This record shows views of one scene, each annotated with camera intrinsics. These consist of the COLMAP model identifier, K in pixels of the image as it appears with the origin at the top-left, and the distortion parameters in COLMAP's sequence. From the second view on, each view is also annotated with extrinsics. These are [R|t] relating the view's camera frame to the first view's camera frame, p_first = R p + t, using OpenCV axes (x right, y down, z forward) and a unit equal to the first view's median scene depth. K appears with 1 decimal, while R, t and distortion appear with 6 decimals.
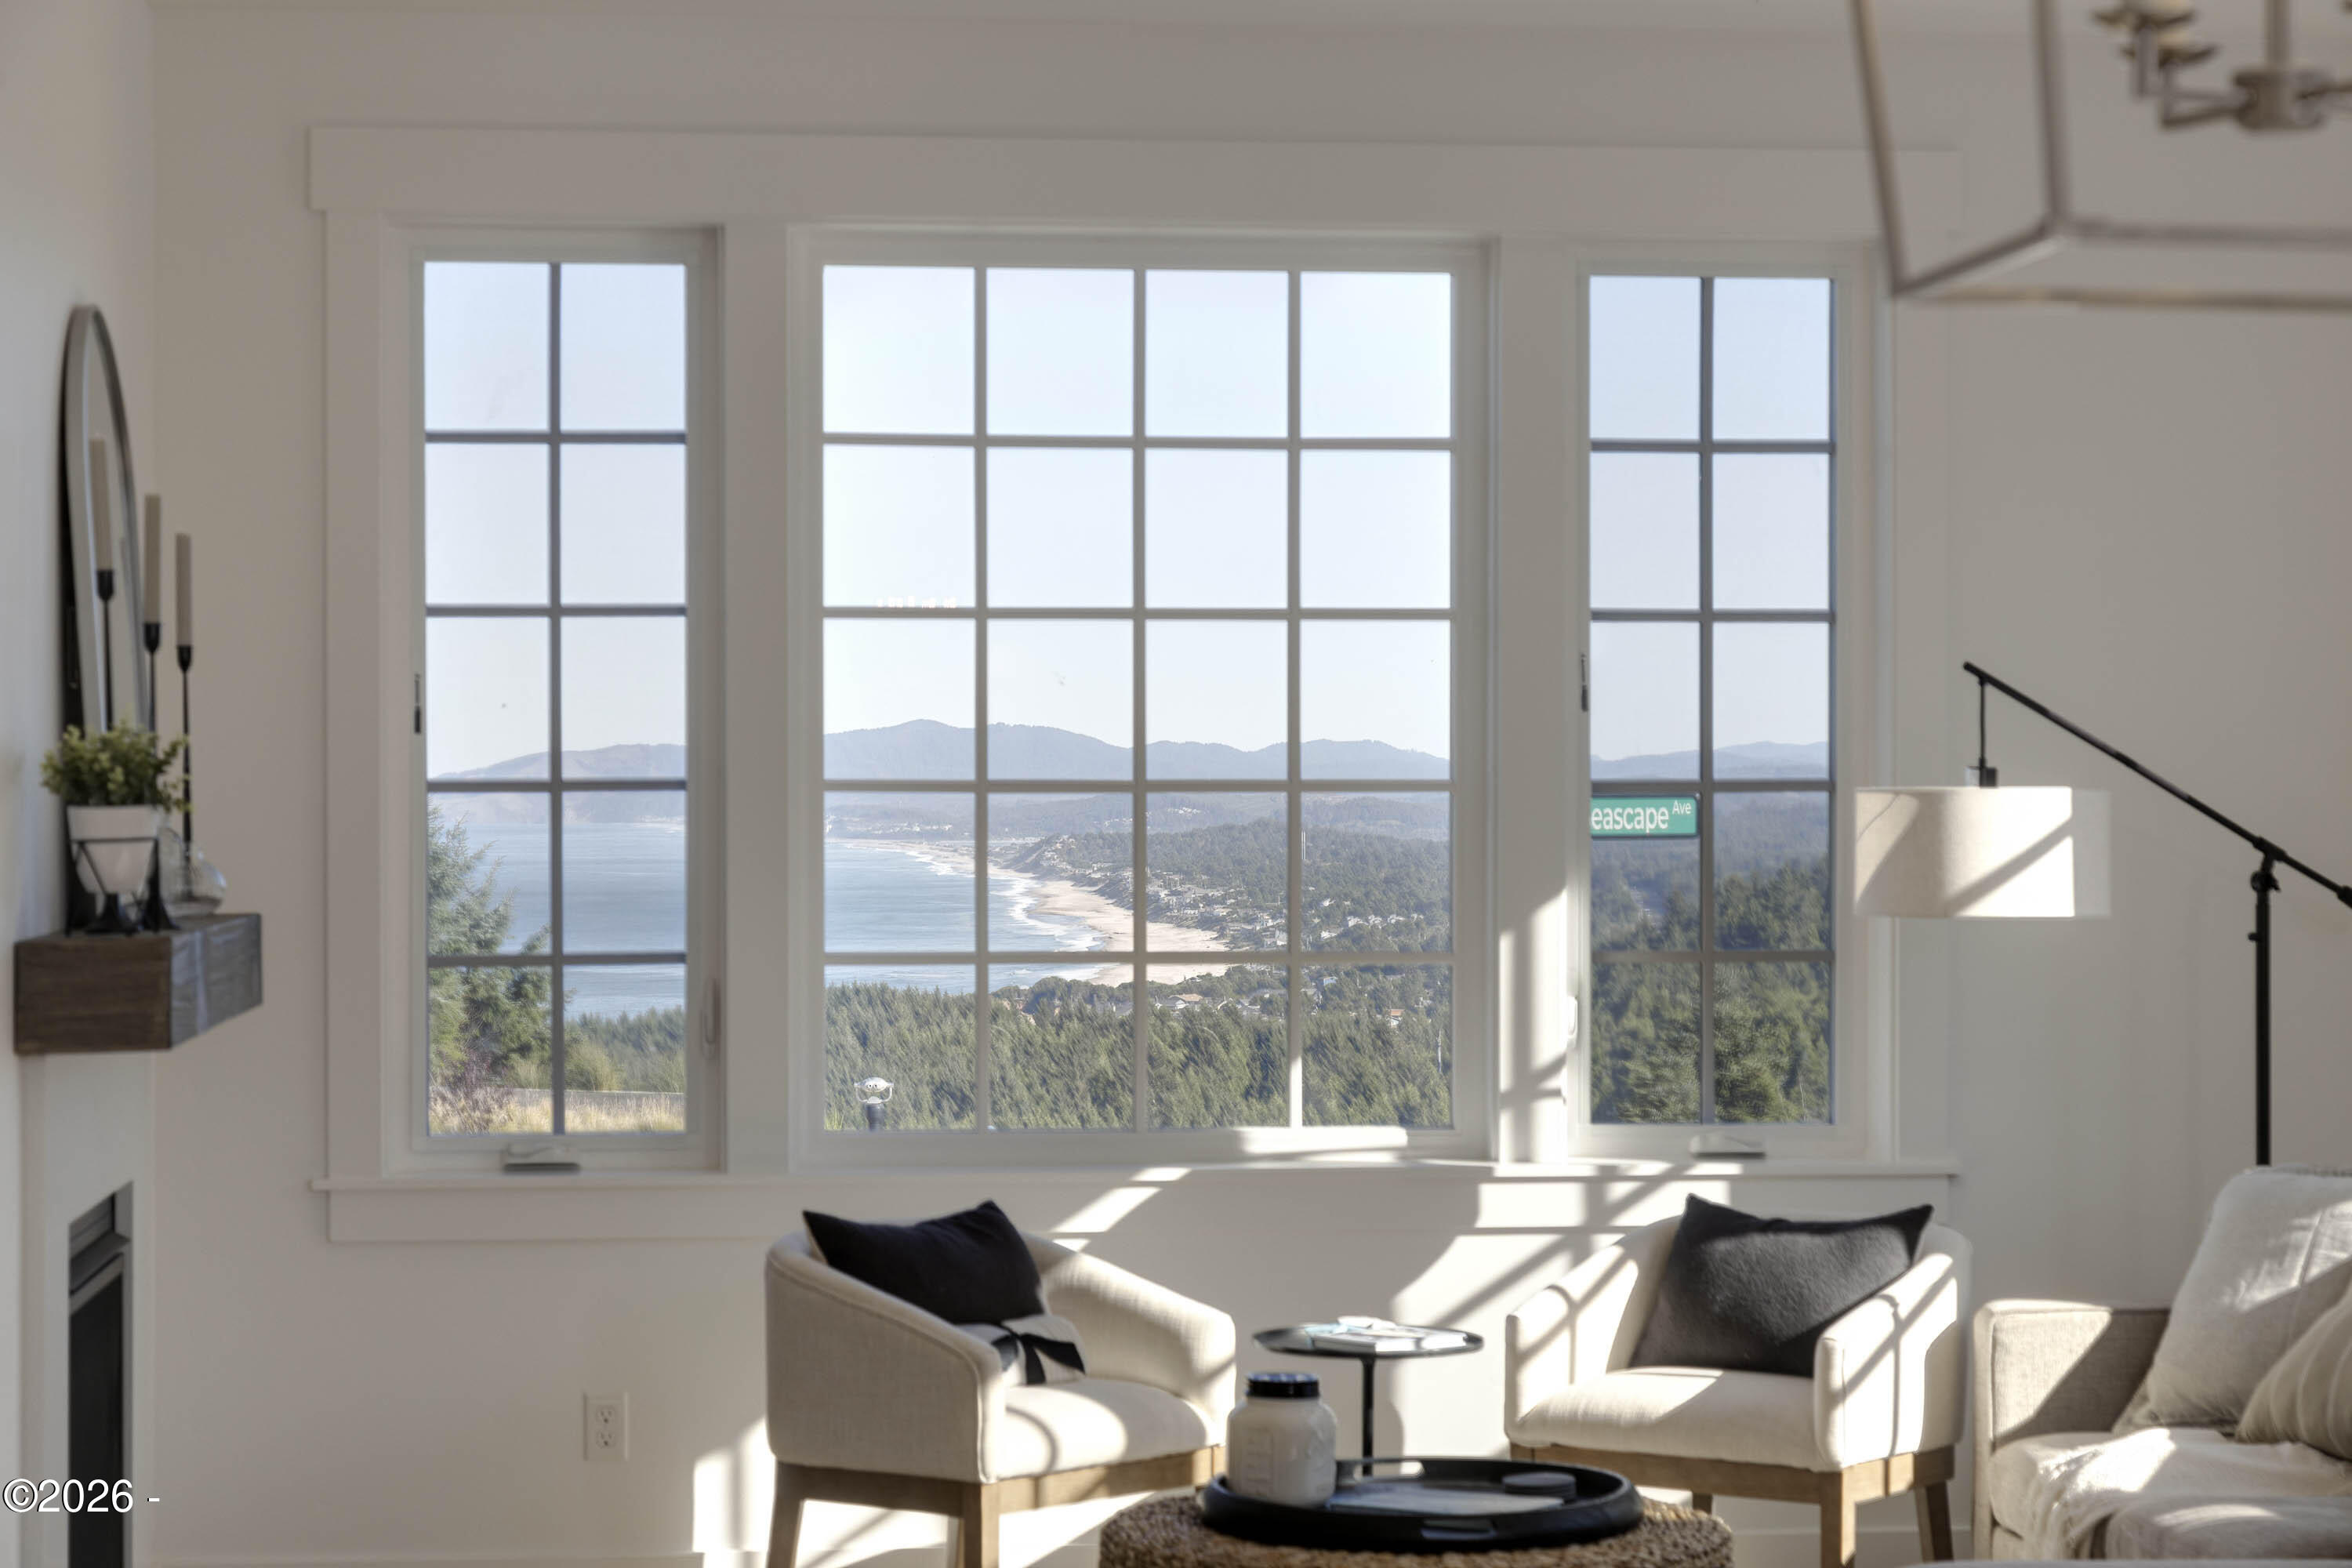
lens RADIAL K [[4962.6, 0, 1166.6], [0, 4962.6, 835.6], [0, 0, 1]] dist [-0.011454, 0.000000]
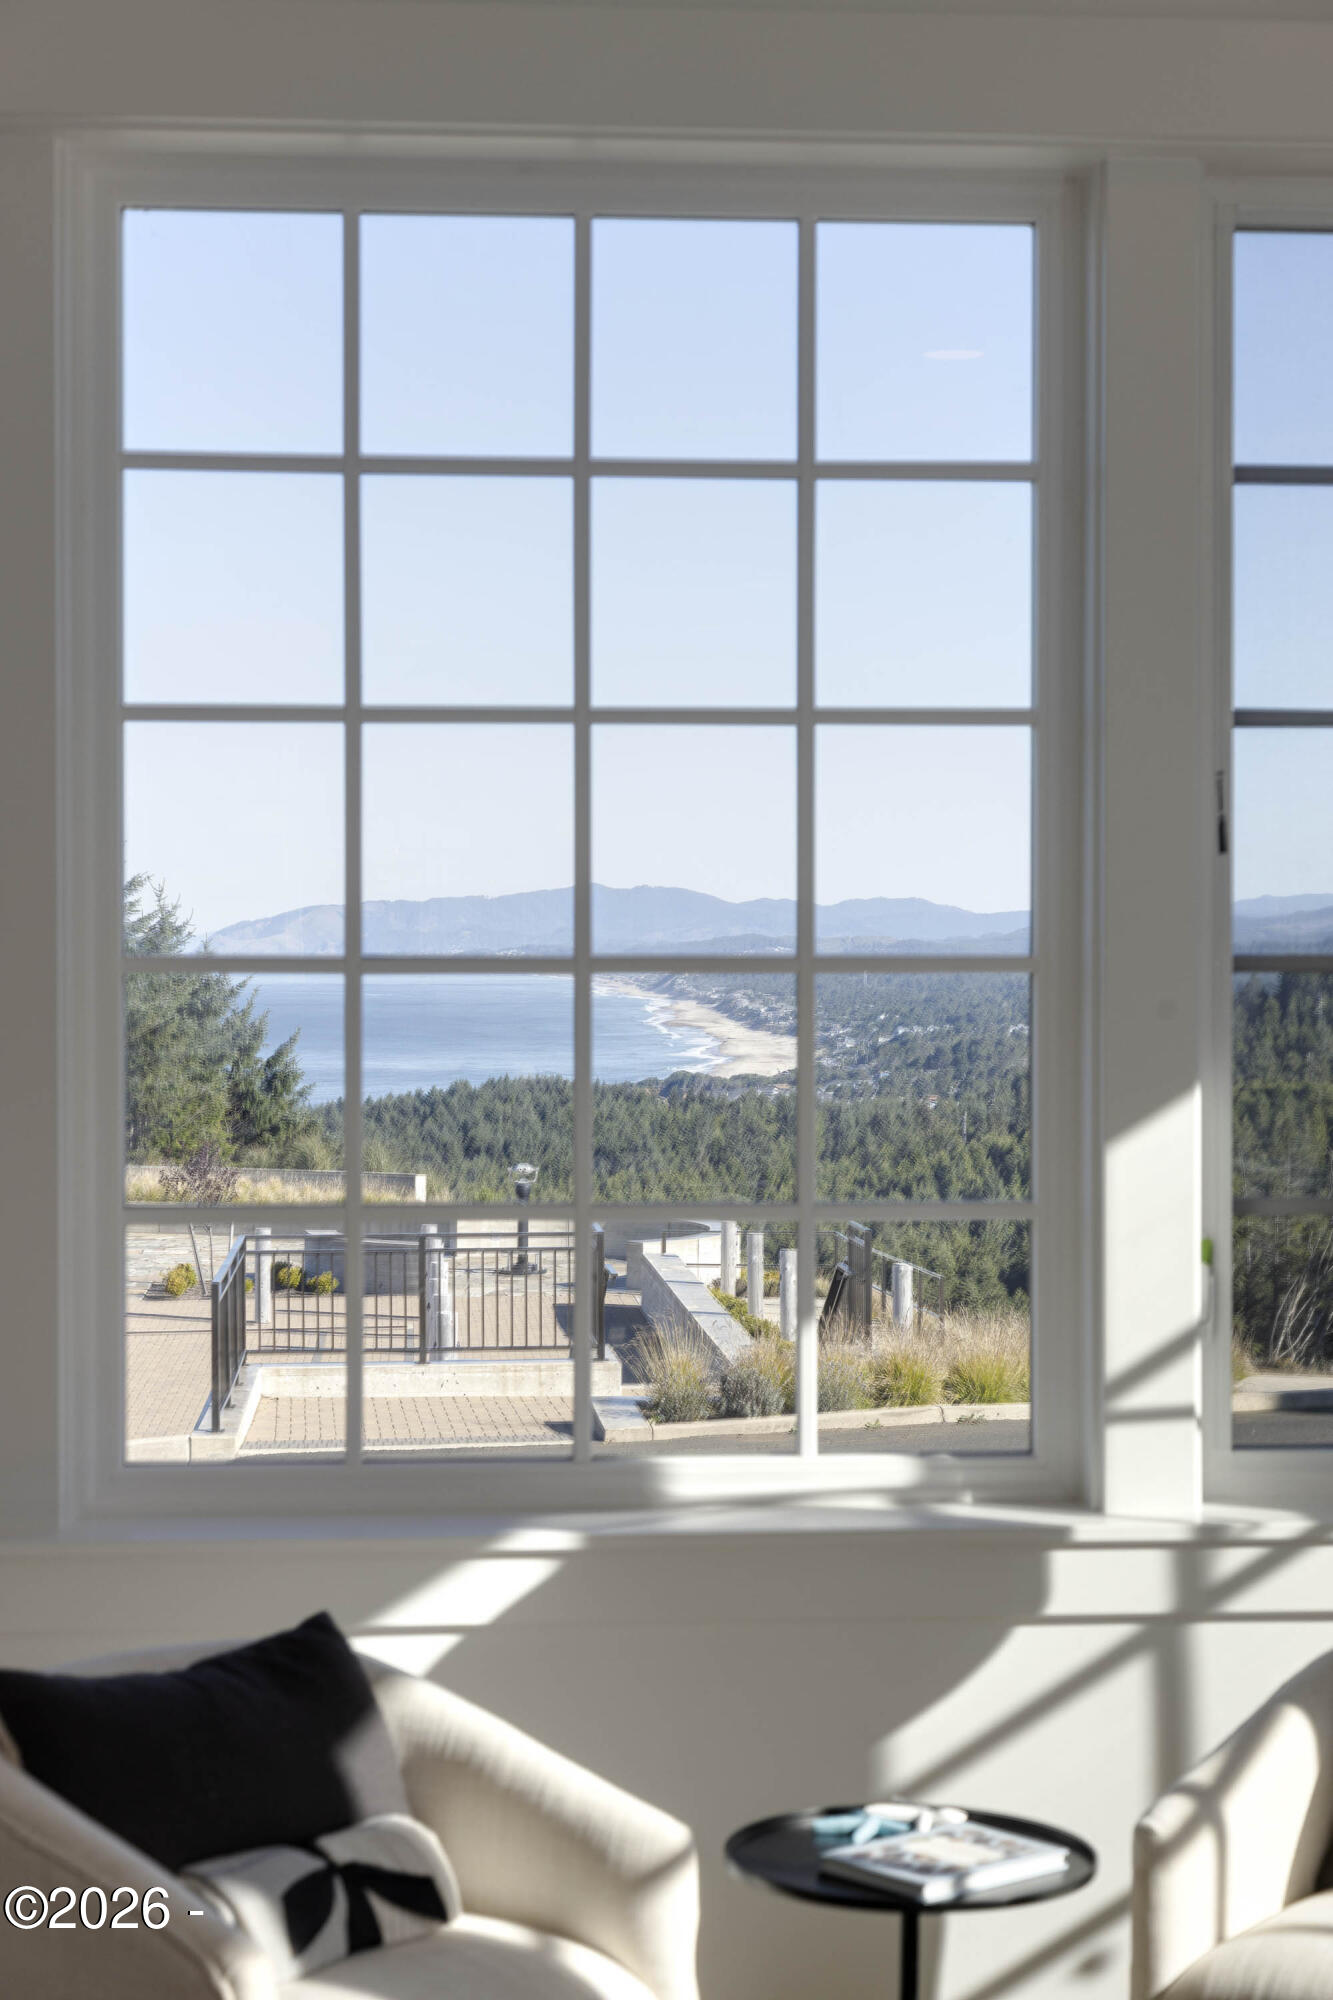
lens RADIAL K [[3602.9, 0, 682.6], [0, 3602.9, 987.4], [0, 0, 1]] dist [0.033672, 0.000000]
pose [[0.999734, 0.001275, -0.023046, 0.020588], [-0.001142, 0.999983, 0.005760, -0.009580], [0.023053, -0.005732, 0.999718, 0.504749]]
